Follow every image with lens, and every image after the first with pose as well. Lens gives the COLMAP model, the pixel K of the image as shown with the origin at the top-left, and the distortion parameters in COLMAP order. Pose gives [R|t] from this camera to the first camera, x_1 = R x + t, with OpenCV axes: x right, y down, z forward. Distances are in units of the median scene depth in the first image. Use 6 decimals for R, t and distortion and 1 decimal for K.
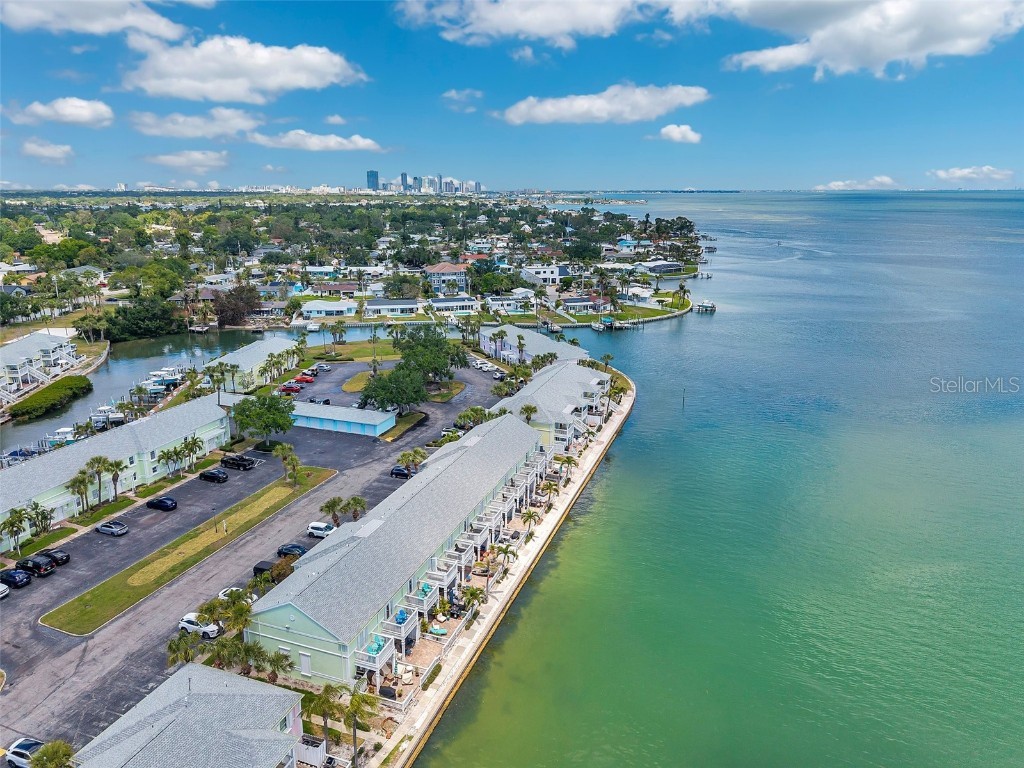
lens RADIAL K [[695.9, 0, 498.1], [0, 695.9, 383.5], [0, 0, 1]] dist [0.035431, -0.036654]
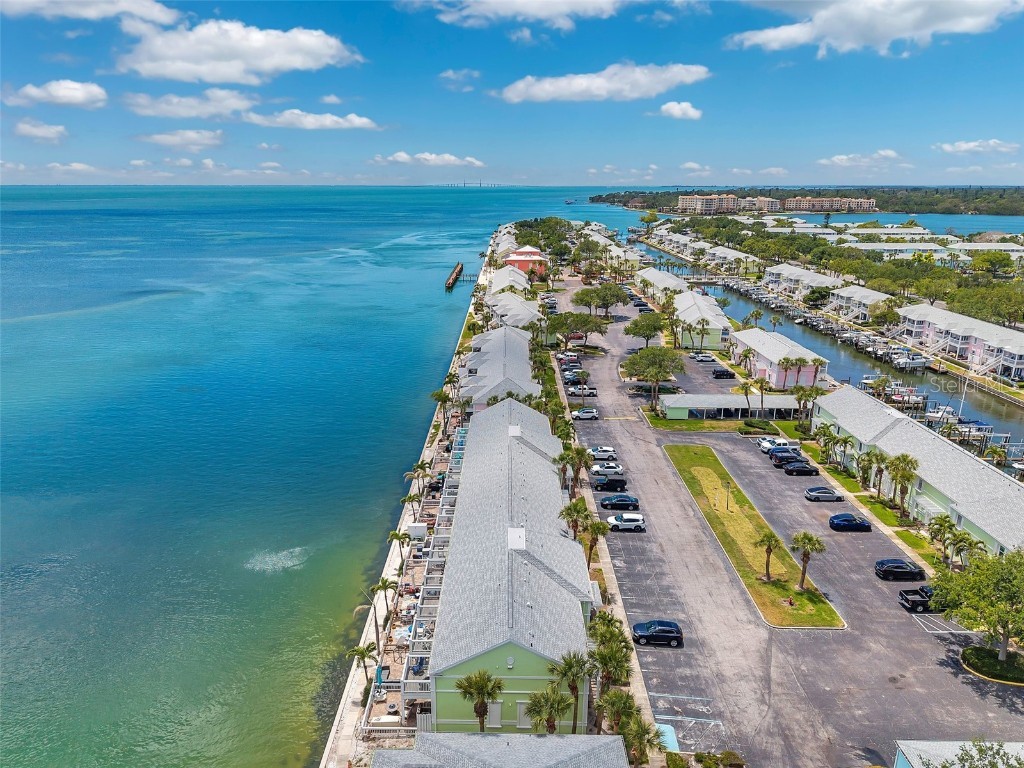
lens RADIAL K [[695.4, 0, 493.3], [0, 695.4, 379.0], [0, 0, 1]] dist [0.024851, -0.021898]
pose [[-0.941347, 0.092499, -0.324513, 0.164732], [-0.091235, 0.856108, 0.508680, -0.342322], [0.324871, 0.508452, -0.797456, 1.366173]]
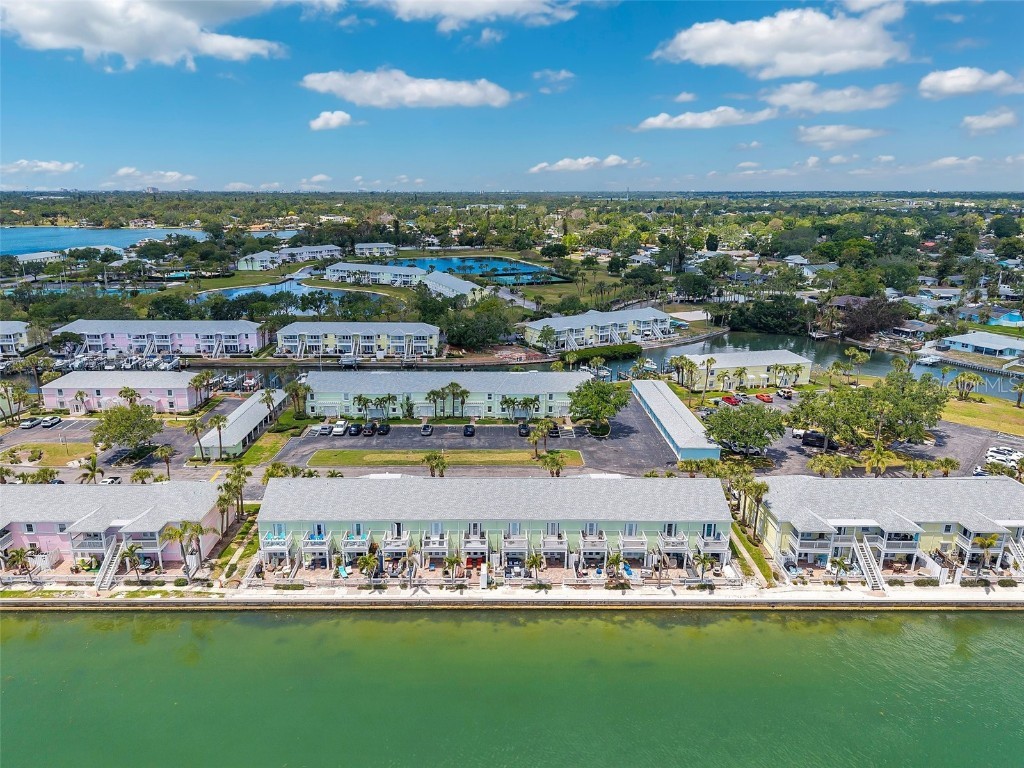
lens RADIAL K [[682.3, 0, 512.0], [0, 682.3, 384.0], [0, 0, 1]] dist [0.053384, -0.071606]
pose [[0.374624, 0.255150, -0.891378, 0.646001], [-0.262336, 0.951274, 0.162042, -0.135610], [0.889290, 0.173136, 0.423305, 0.482988]]
